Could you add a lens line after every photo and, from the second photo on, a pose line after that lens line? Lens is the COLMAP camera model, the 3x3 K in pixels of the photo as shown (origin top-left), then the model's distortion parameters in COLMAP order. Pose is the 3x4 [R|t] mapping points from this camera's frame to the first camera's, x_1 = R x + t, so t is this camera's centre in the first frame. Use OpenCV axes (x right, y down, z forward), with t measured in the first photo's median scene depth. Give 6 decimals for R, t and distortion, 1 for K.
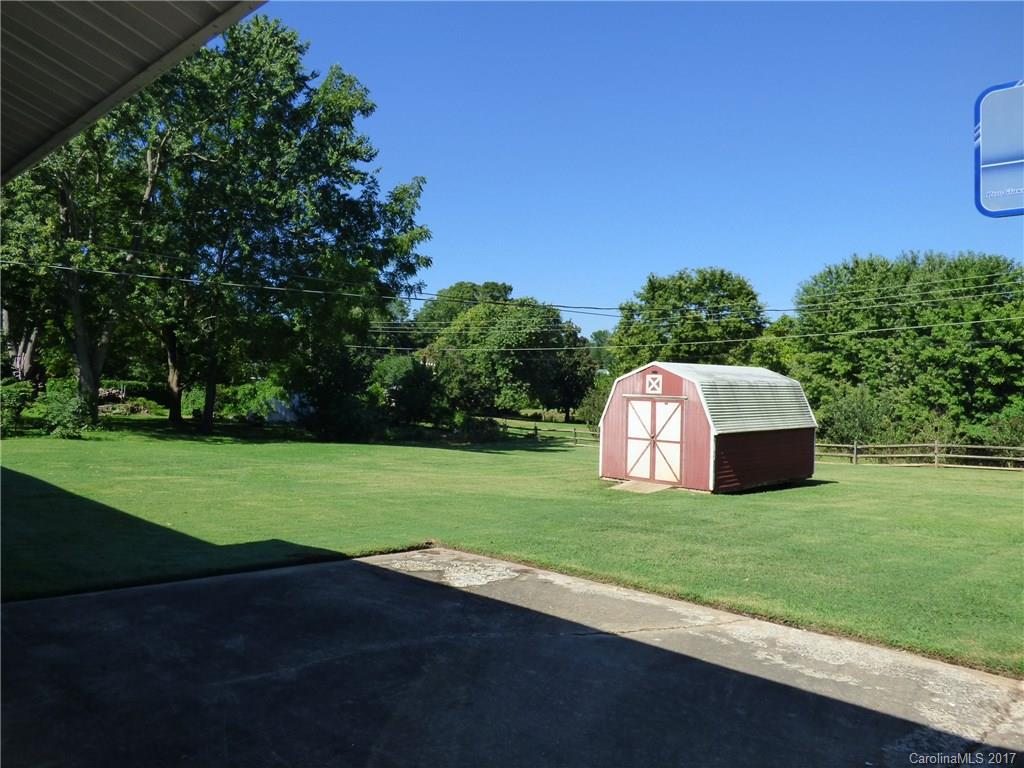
lens RADIAL K [[768.9, 0, 510.4], [0, 768.9, 385.5], [0, 0, 1]] dist [-0.000152, -0.025426]
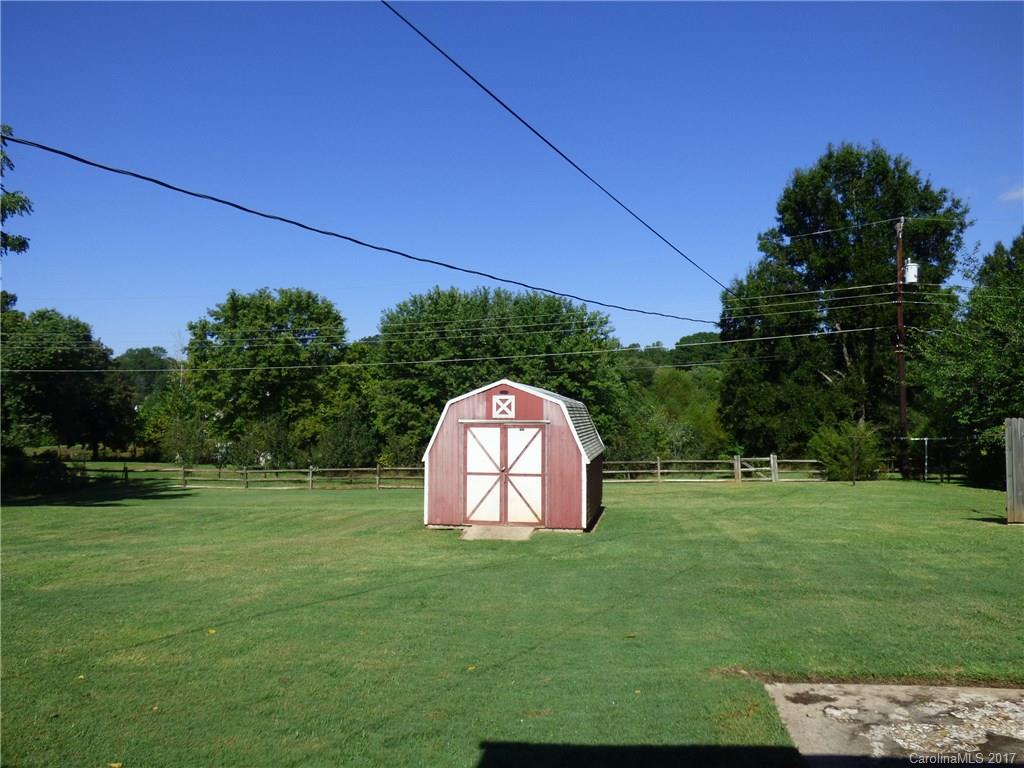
lens RADIAL K [[768.9, 0, 513.7], [0, 768.9, 382.9], [0, 0, 1]] dist [-0.000152, -0.025426]
pose [[0.812509, 0.007328, 0.582902, -0.084950], [0.016463, 0.999234, -0.035510, 0.000641], [-0.582716, 0.038449, 0.811766, 0.093264]]
